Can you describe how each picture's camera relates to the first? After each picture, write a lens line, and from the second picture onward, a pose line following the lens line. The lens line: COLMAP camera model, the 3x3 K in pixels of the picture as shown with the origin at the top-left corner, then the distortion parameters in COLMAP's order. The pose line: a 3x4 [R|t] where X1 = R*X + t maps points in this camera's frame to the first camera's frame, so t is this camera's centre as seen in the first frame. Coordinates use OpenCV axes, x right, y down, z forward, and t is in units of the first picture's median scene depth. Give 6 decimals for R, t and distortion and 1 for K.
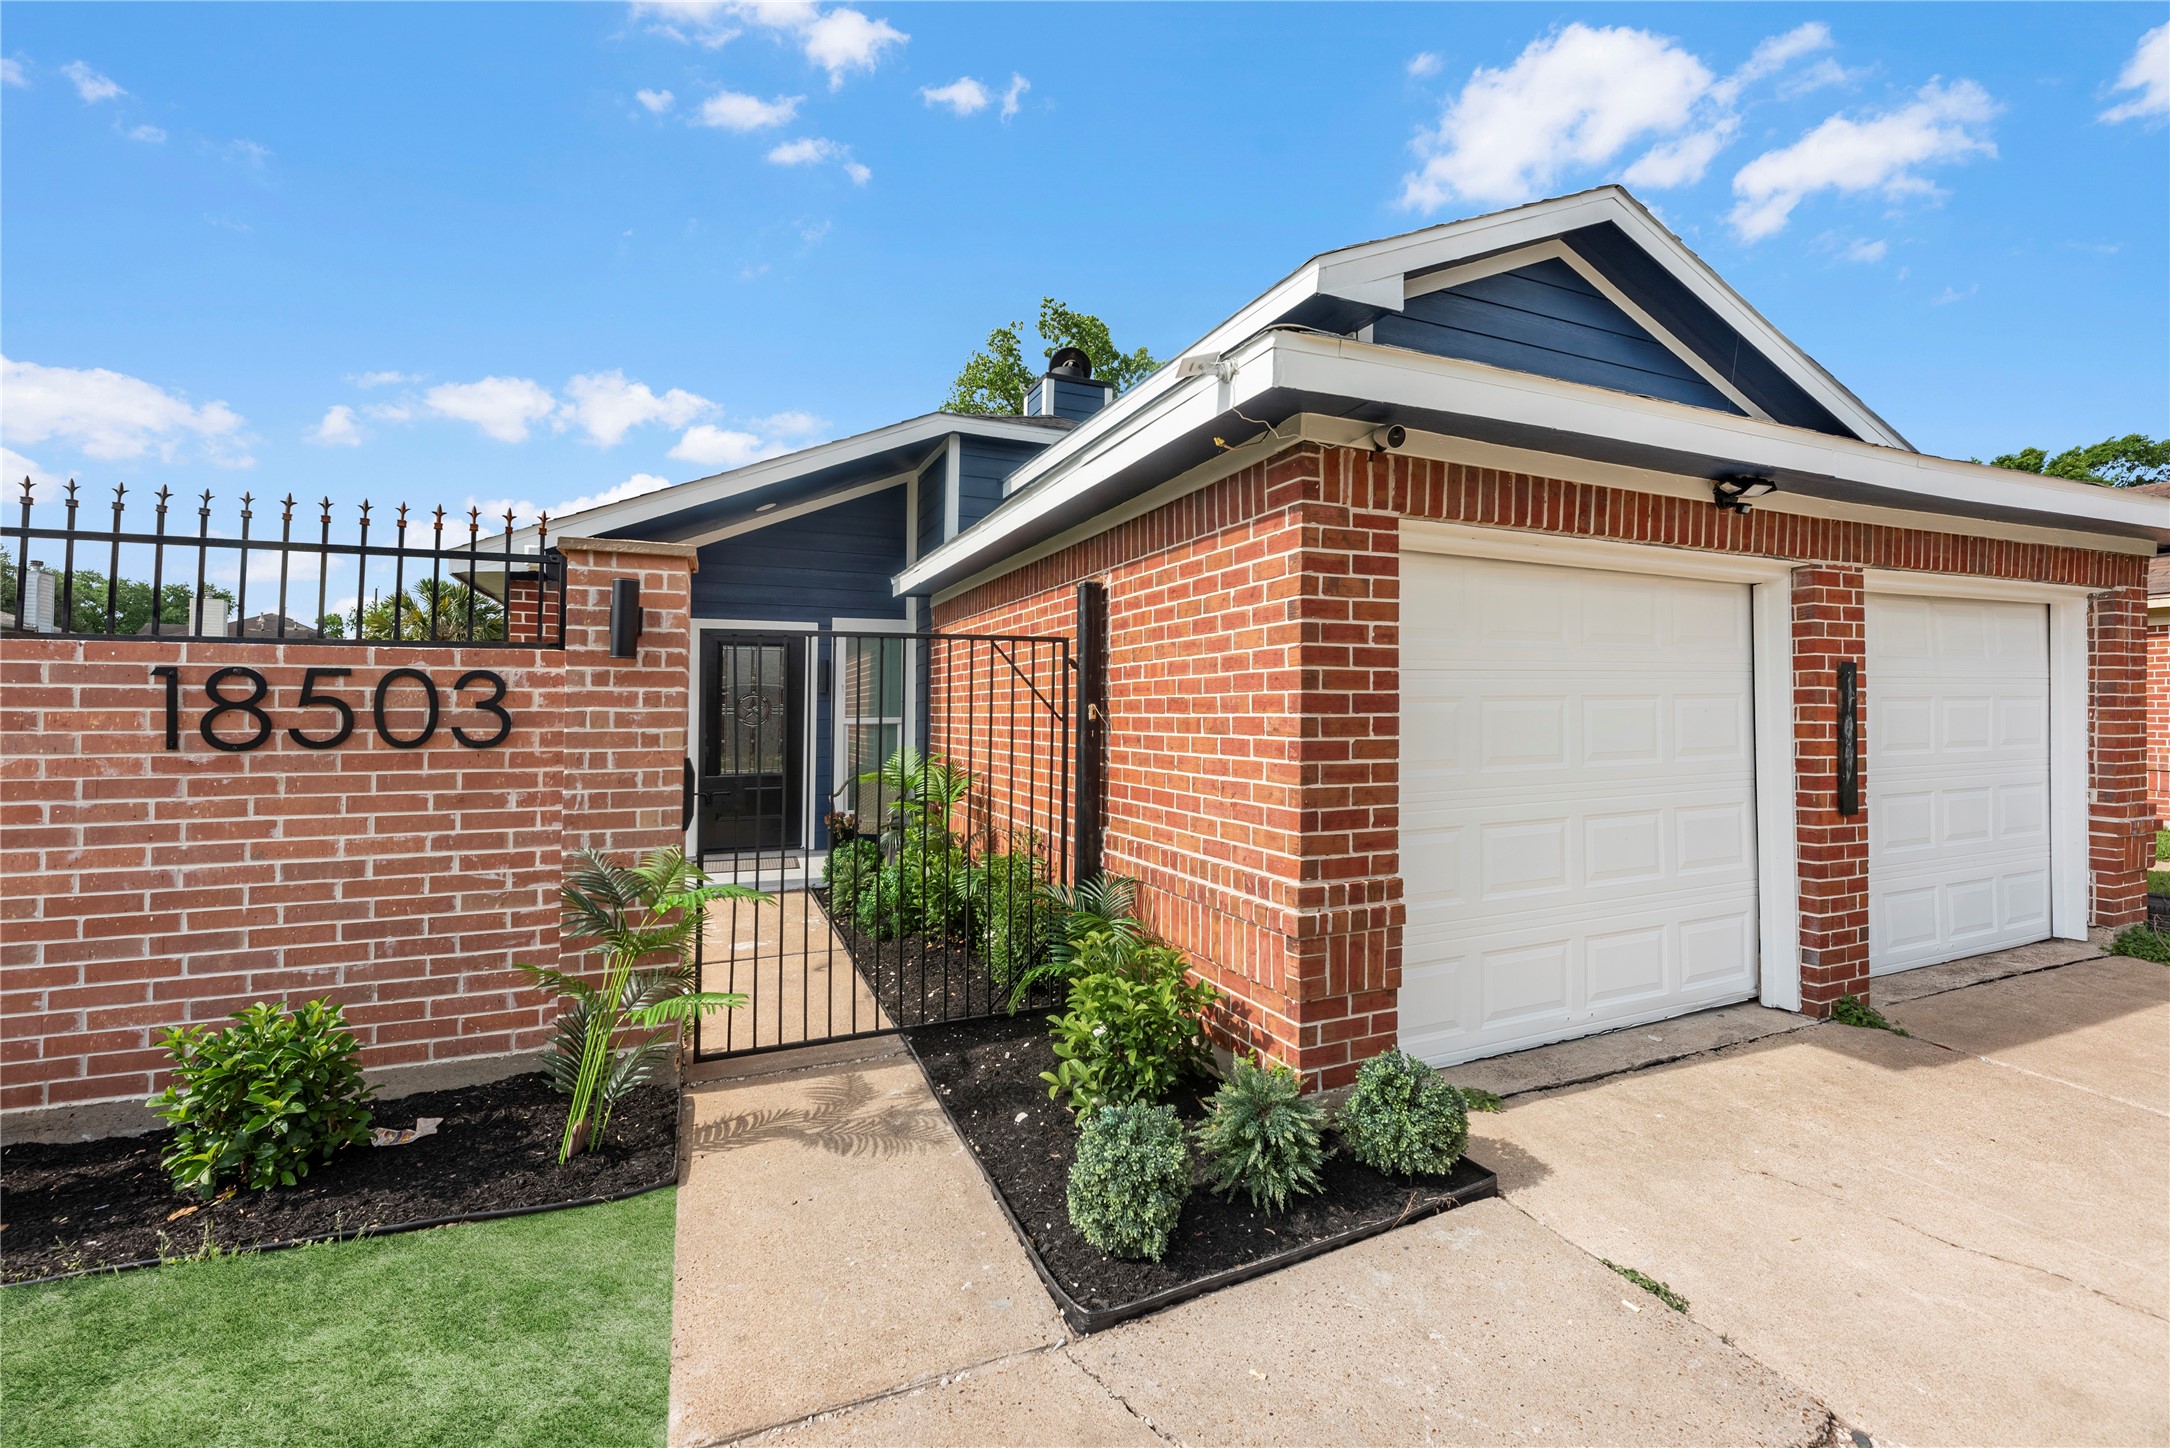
lens RADIAL K [[865.2, 0, 1150.8], [0, 865.2, 662.0], [0, 0, 1]] dist [-0.005669, 0.001225]
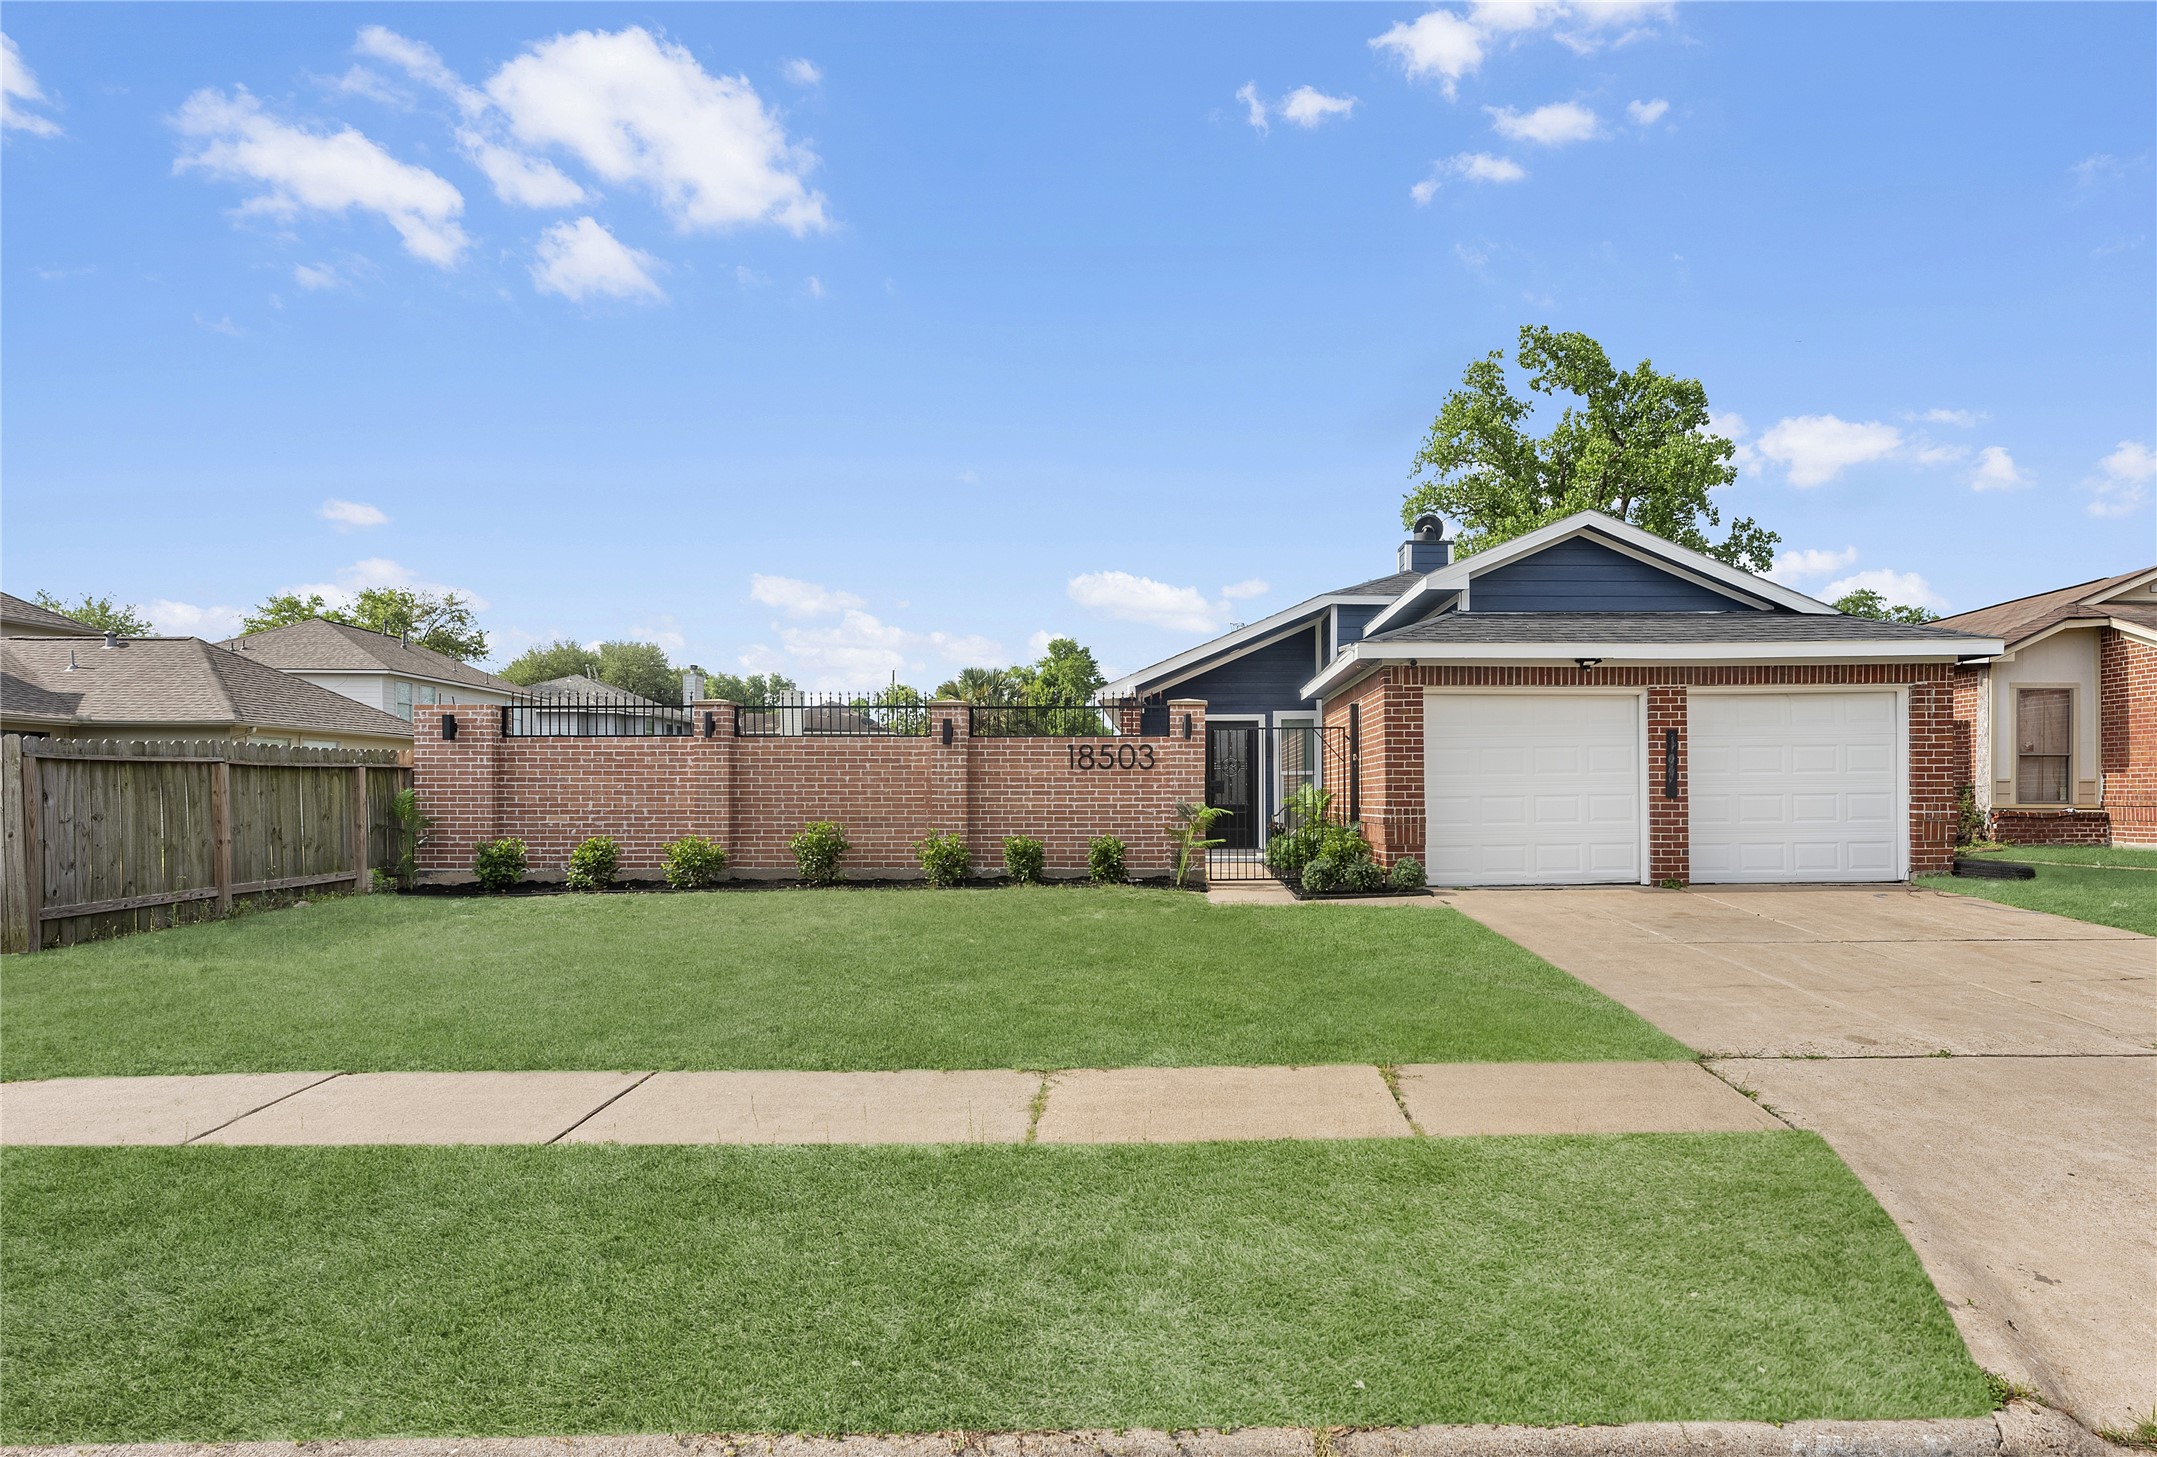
lens RADIAL K [[1109.2, 0, 1075.8], [0, 1109.2, 727.9], [0, 0, 1]] dist [-0.002032, -0.000096]
pose [[0.836691, -0.026328, -0.547041, 1.237762], [0.023756, 0.999648, -0.011778, -0.008919], [0.547159, -0.003141, 0.837023, -2.558707]]
